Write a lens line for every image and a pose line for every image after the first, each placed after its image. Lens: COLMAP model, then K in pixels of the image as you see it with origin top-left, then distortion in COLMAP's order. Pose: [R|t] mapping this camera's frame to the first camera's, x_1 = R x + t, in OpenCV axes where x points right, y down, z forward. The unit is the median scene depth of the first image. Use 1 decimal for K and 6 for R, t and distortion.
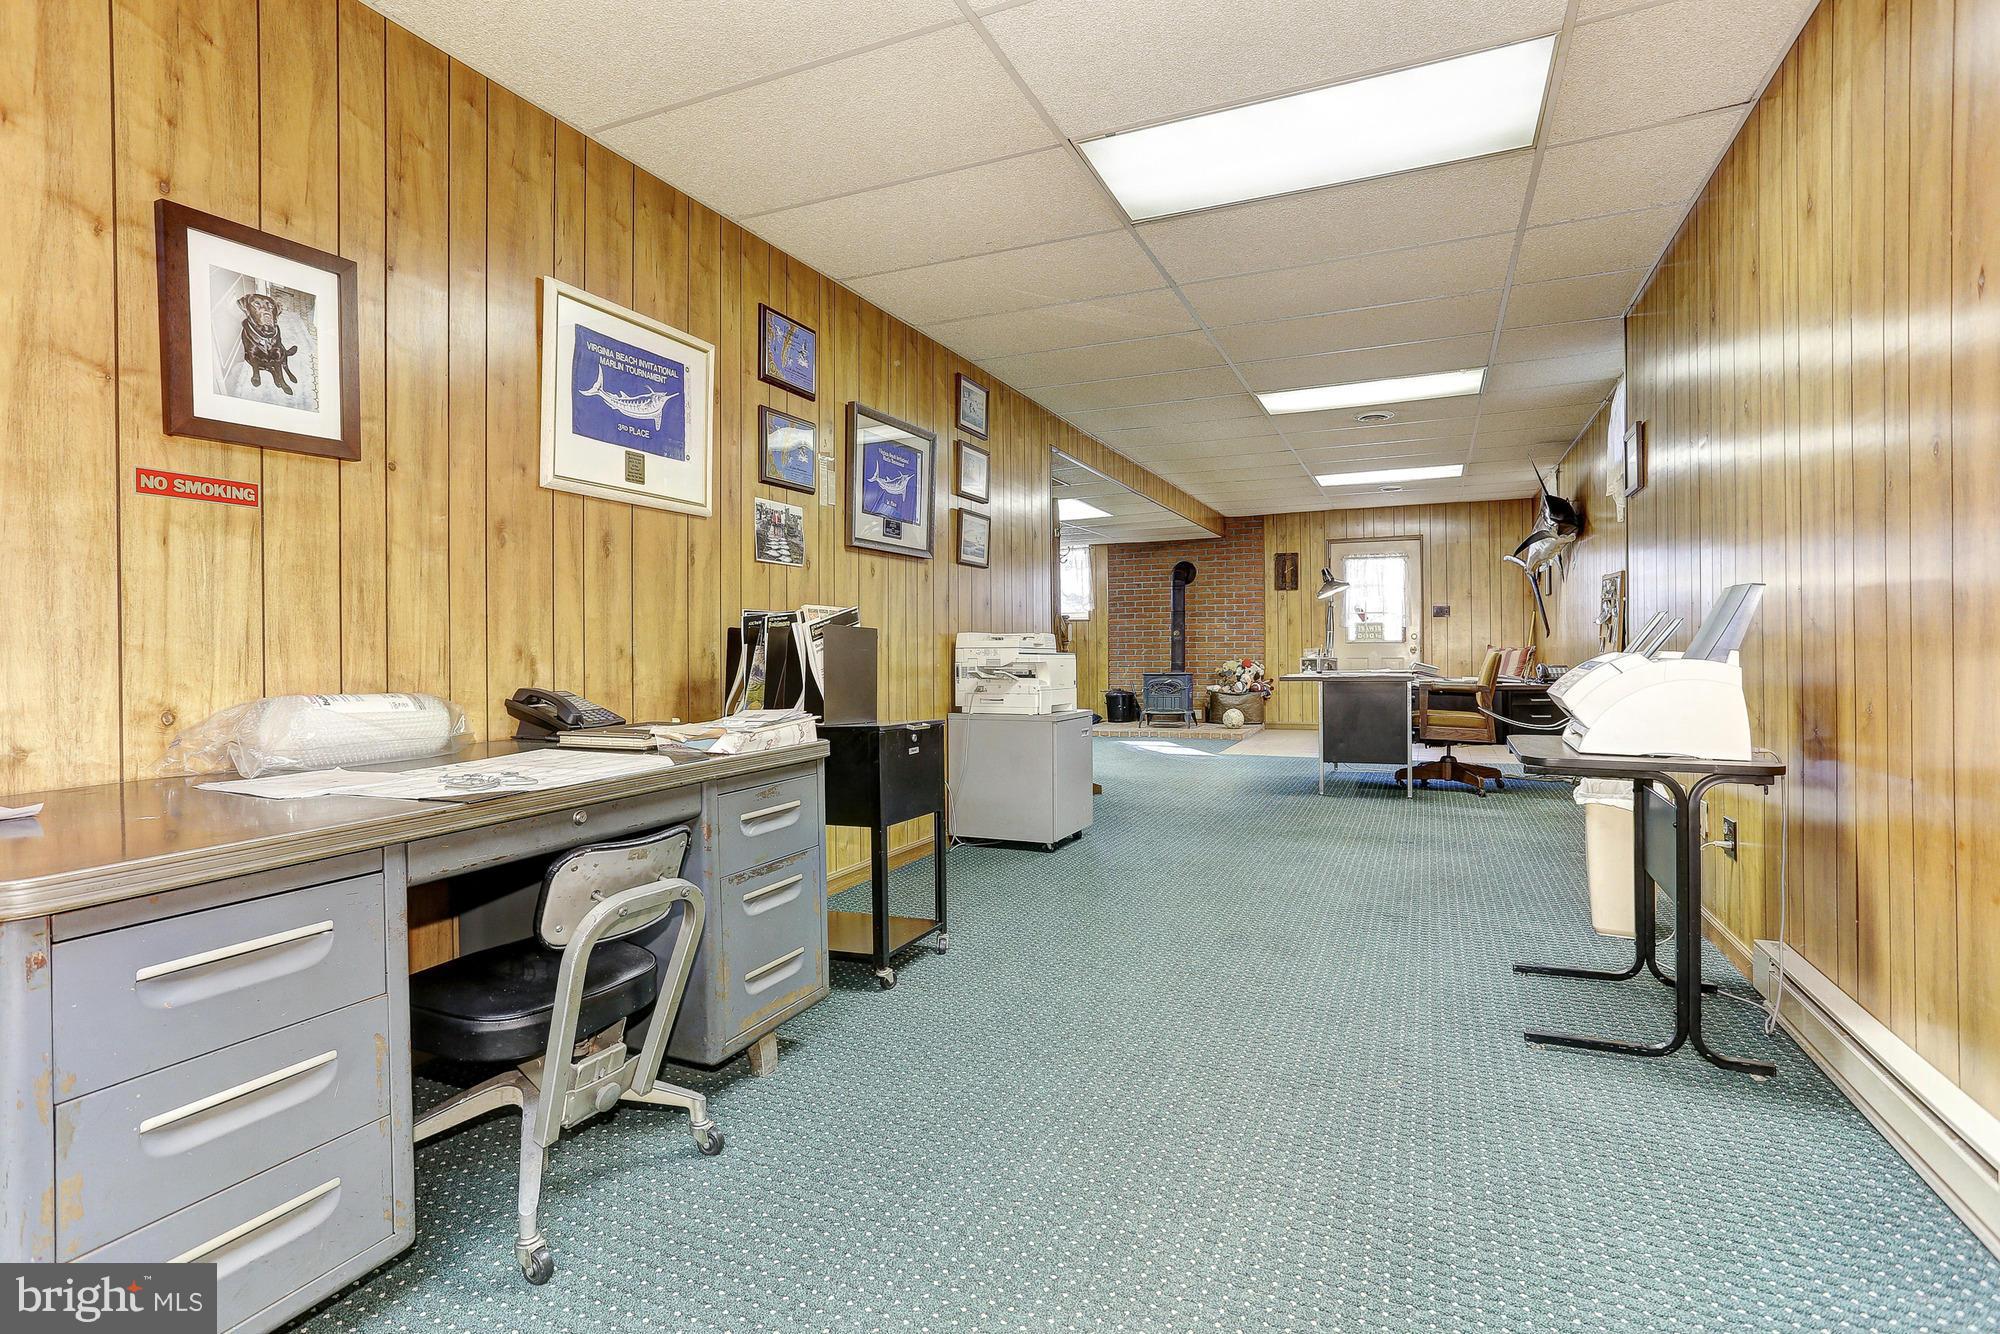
lens RADIAL K [[961.3, 0, 1005.1], [0, 961.3, 660.5], [0, 0, 1]] dist [-0.017302, 0.007945]
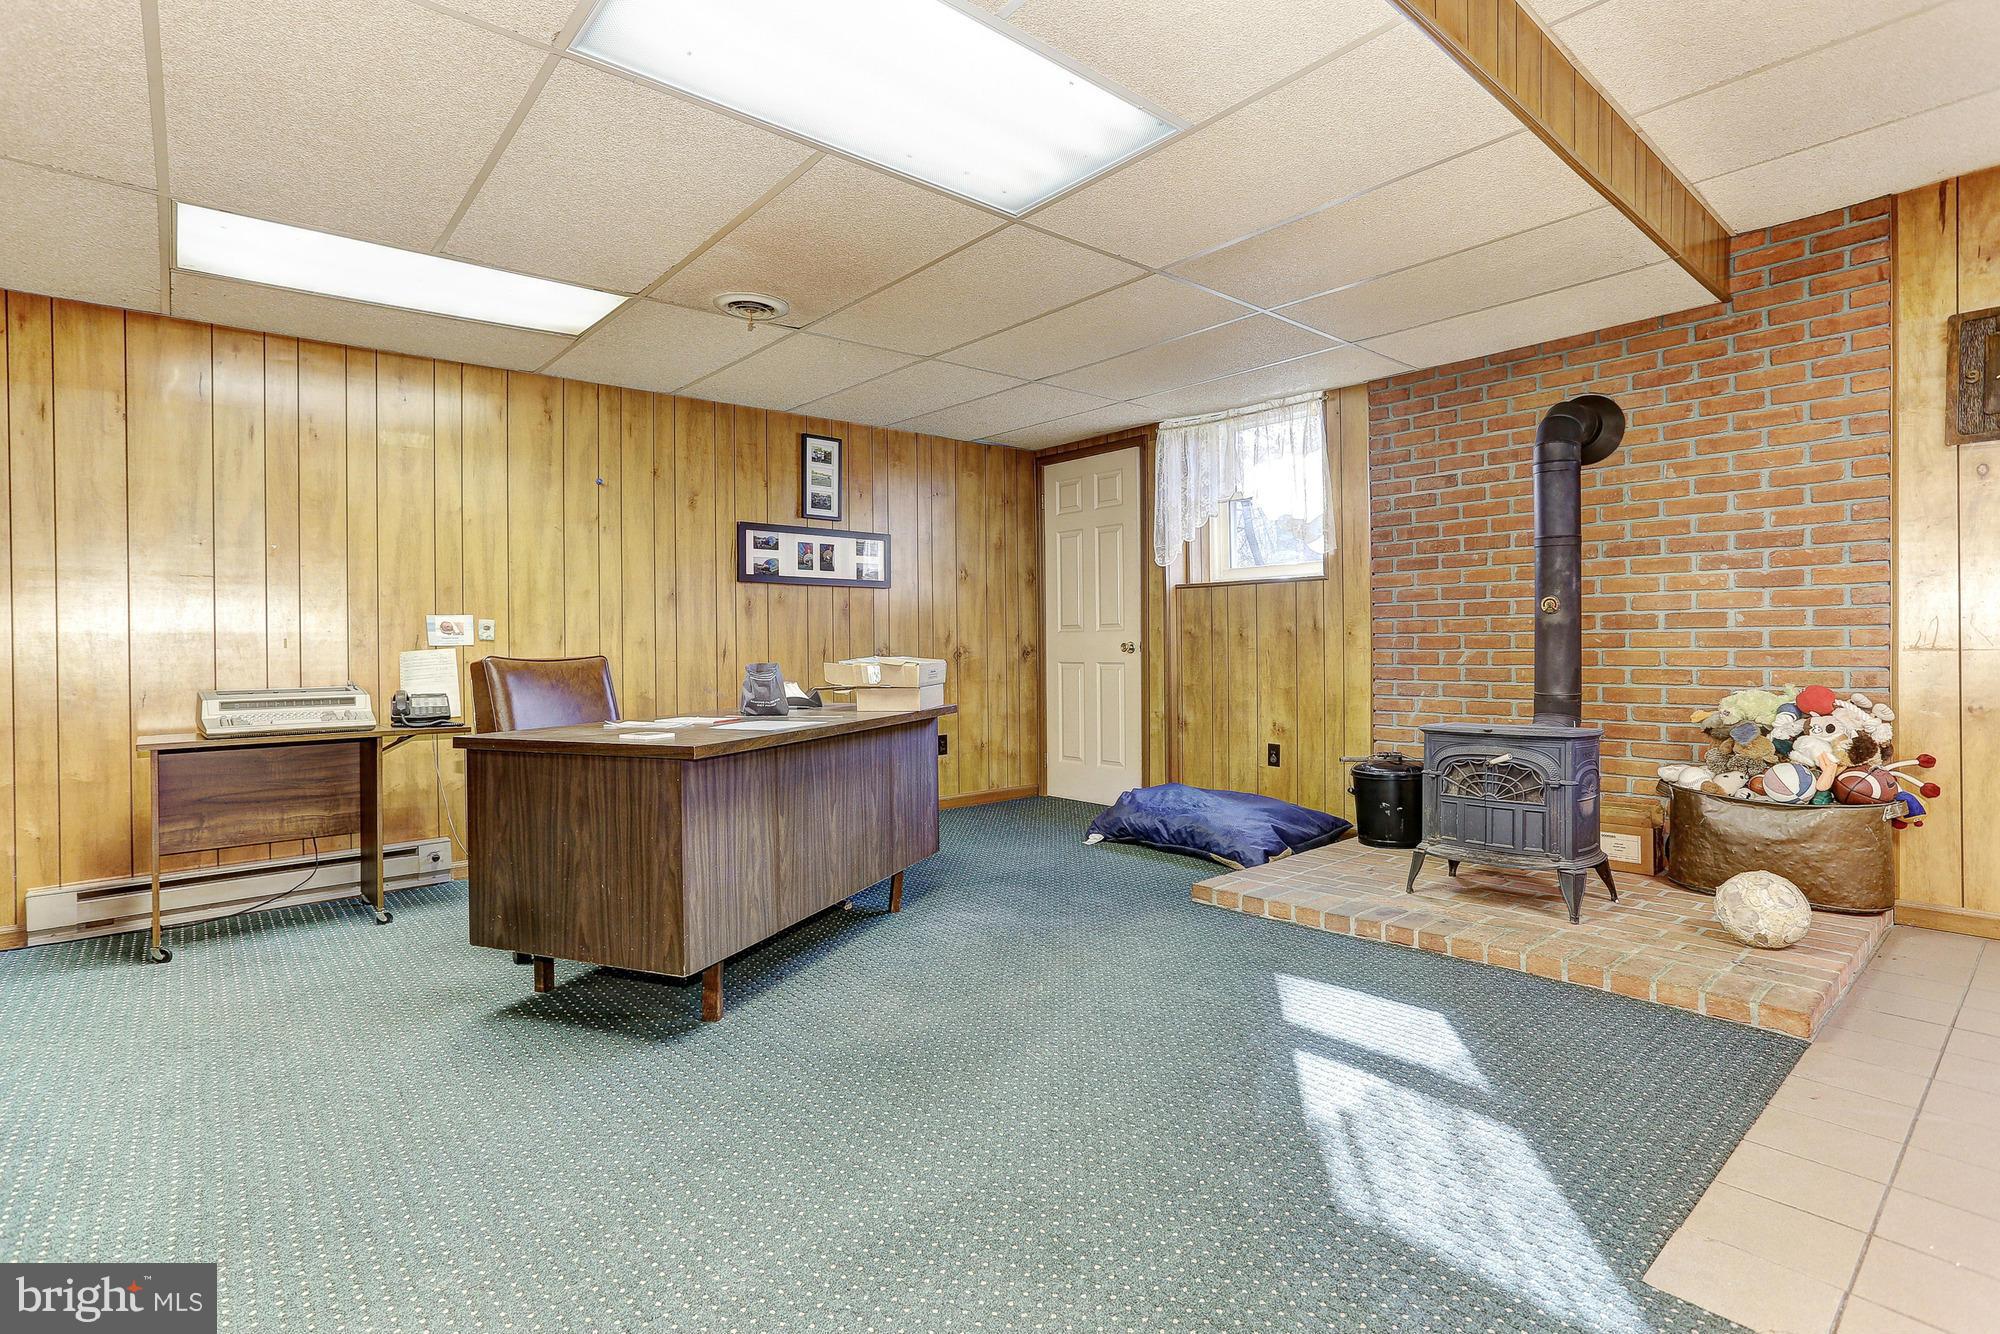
lens RADIAL K [[961.3, 0, 990.5], [0, 961.3, 656.4], [0, 0, 1]] dist [-0.017302, 0.007945]
pose [[0.900464, 0.004880, -0.434903, 0.147186], [-0.002424, 0.999978, 0.006202, -0.012017], [0.434924, -0.004530, 0.900456, 0.614506]]
